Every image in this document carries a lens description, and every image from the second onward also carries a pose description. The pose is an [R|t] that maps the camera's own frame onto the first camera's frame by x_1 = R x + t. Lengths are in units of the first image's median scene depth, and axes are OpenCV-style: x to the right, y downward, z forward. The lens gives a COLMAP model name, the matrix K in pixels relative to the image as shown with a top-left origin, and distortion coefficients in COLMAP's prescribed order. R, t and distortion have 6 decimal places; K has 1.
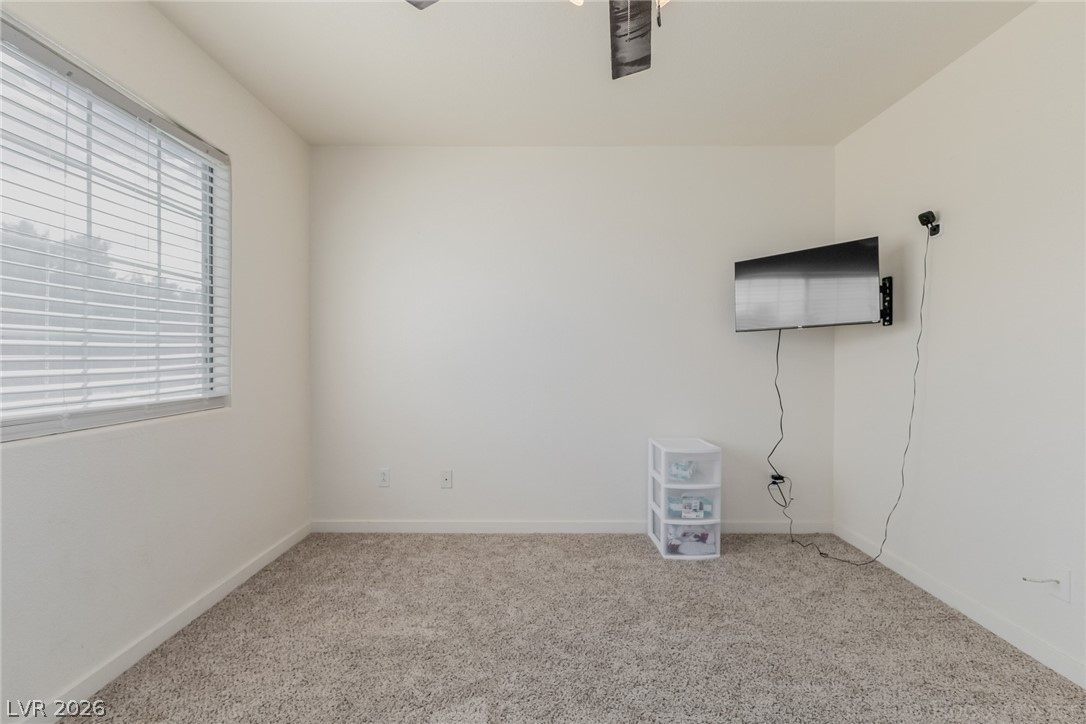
lens RADIAL K [[468.3, 0, 540.8], [0, 468.3, 364.6], [0, 0, 1]] dist [0.010951, -0.004476]
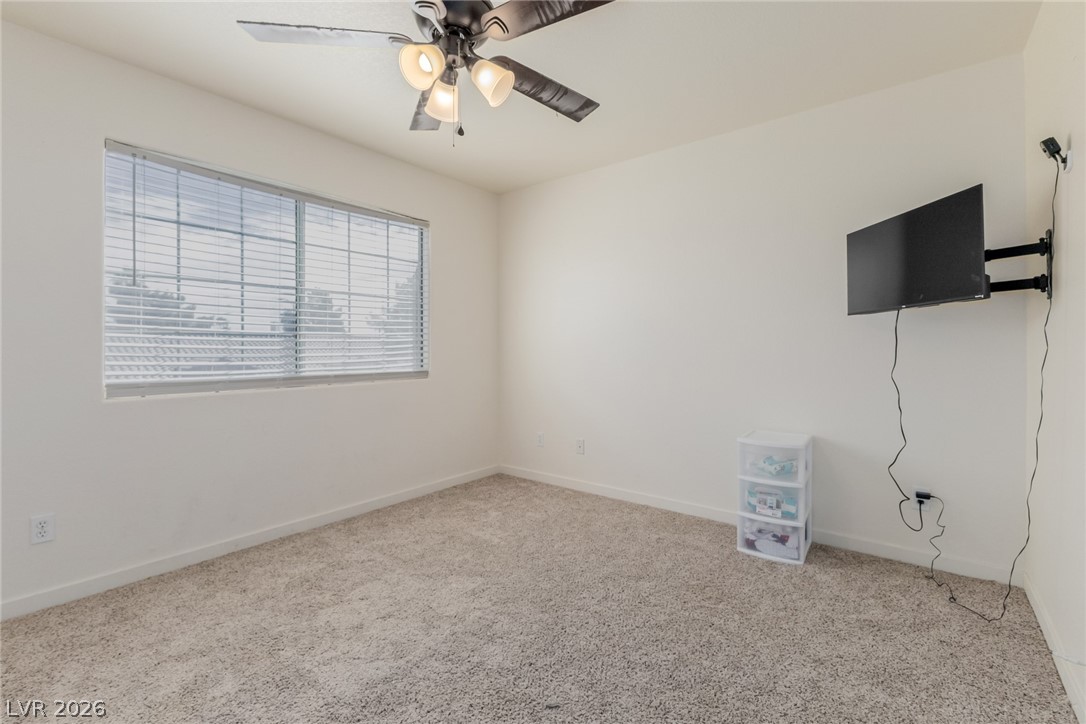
lens RADIAL K [[468.3, 0, 539.6], [0, 468.3, 353.7], [0, 0, 1]] dist [0.010951, -0.004476]
pose [[0.790096, 0.004892, -0.612963, 0.537810], [-0.004682, 0.999987, 0.001945, 0.002740], [0.612965, 0.001333, 0.790109, -0.028053]]
